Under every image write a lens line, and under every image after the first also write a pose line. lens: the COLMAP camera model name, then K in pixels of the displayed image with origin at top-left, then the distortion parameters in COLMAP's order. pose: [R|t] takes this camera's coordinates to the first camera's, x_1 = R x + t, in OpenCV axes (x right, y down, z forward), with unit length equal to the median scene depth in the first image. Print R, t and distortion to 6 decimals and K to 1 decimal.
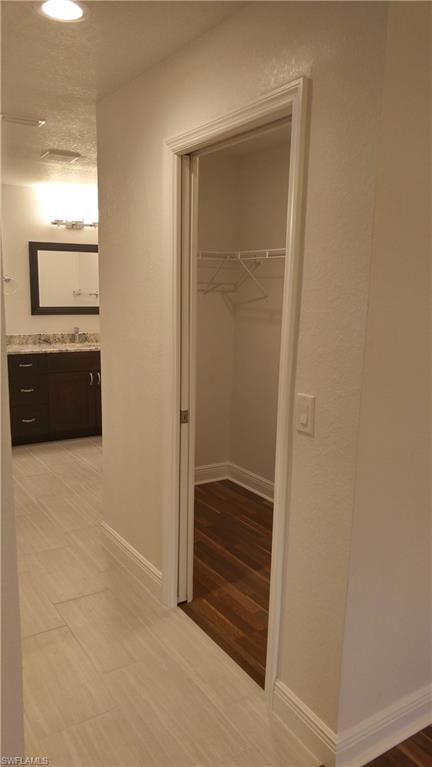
lens RADIAL K [[570.2, 0, 215.5], [0, 570.2, 393.9], [0, 0, 1]] dist [0.000781, -0.000349]
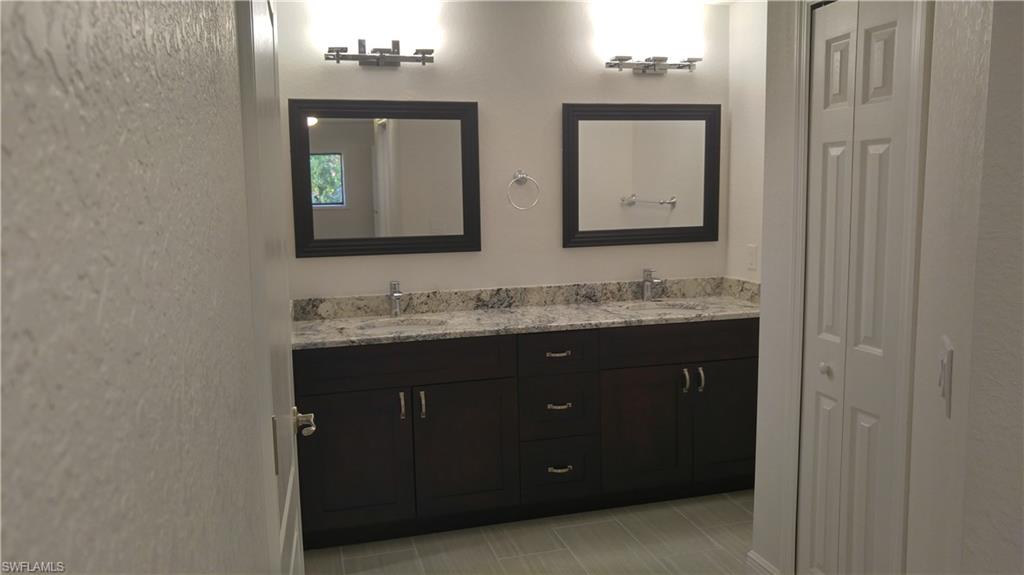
lens RADIAL K [[761.3, 0, 512.0], [0, 761.3, 287.5], [0, 0, 1]] dist [0.000781, -0.000349]
pose [[0.952939, 0.000628, -0.303161, -0.159267], [-0.018845, 0.998187, -0.057168, -0.062336], [0.302575, 0.060191, 0.951223, 0.339391]]
